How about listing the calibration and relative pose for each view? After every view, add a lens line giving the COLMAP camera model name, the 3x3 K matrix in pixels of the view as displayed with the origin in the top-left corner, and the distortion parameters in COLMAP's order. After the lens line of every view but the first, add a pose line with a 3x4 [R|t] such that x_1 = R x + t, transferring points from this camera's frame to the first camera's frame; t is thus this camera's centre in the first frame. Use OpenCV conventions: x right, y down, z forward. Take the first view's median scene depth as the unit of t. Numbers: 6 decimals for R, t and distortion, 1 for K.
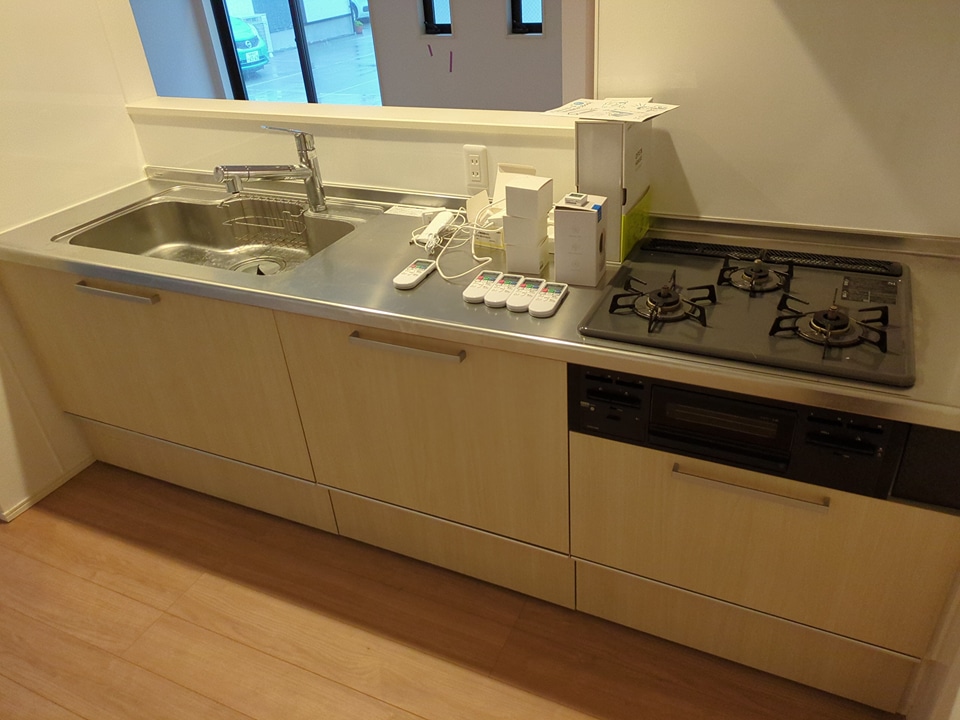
lens RADIAL K [[723.8, 0, 480.9], [0, 723.8, 359.6], [0, 0, 1]] dist [0.060136, 0.005541]
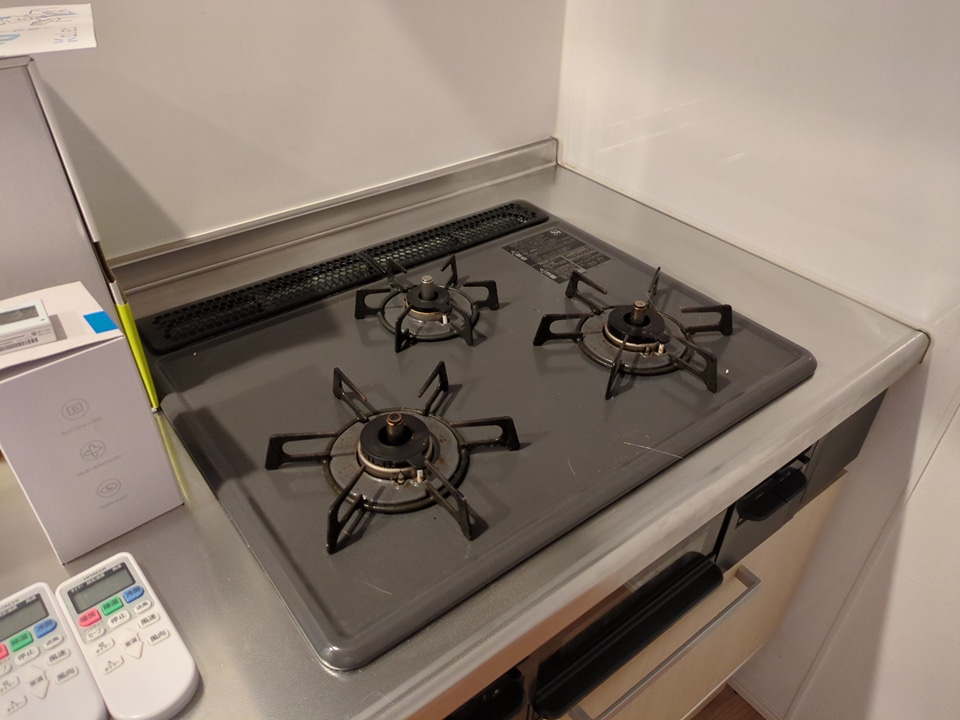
lens RADIAL K [[723.8, 0, 476.8], [0, 723.8, 361.9], [0, 0, 1]] dist [0.060136, 0.005541]
pose [[0.449743, -0.484531, 0.750307, -0.024000], [0.417185, 0.856752, 0.303205, -0.208482], [-0.789739, 0.176653, 0.587457, 0.620104]]
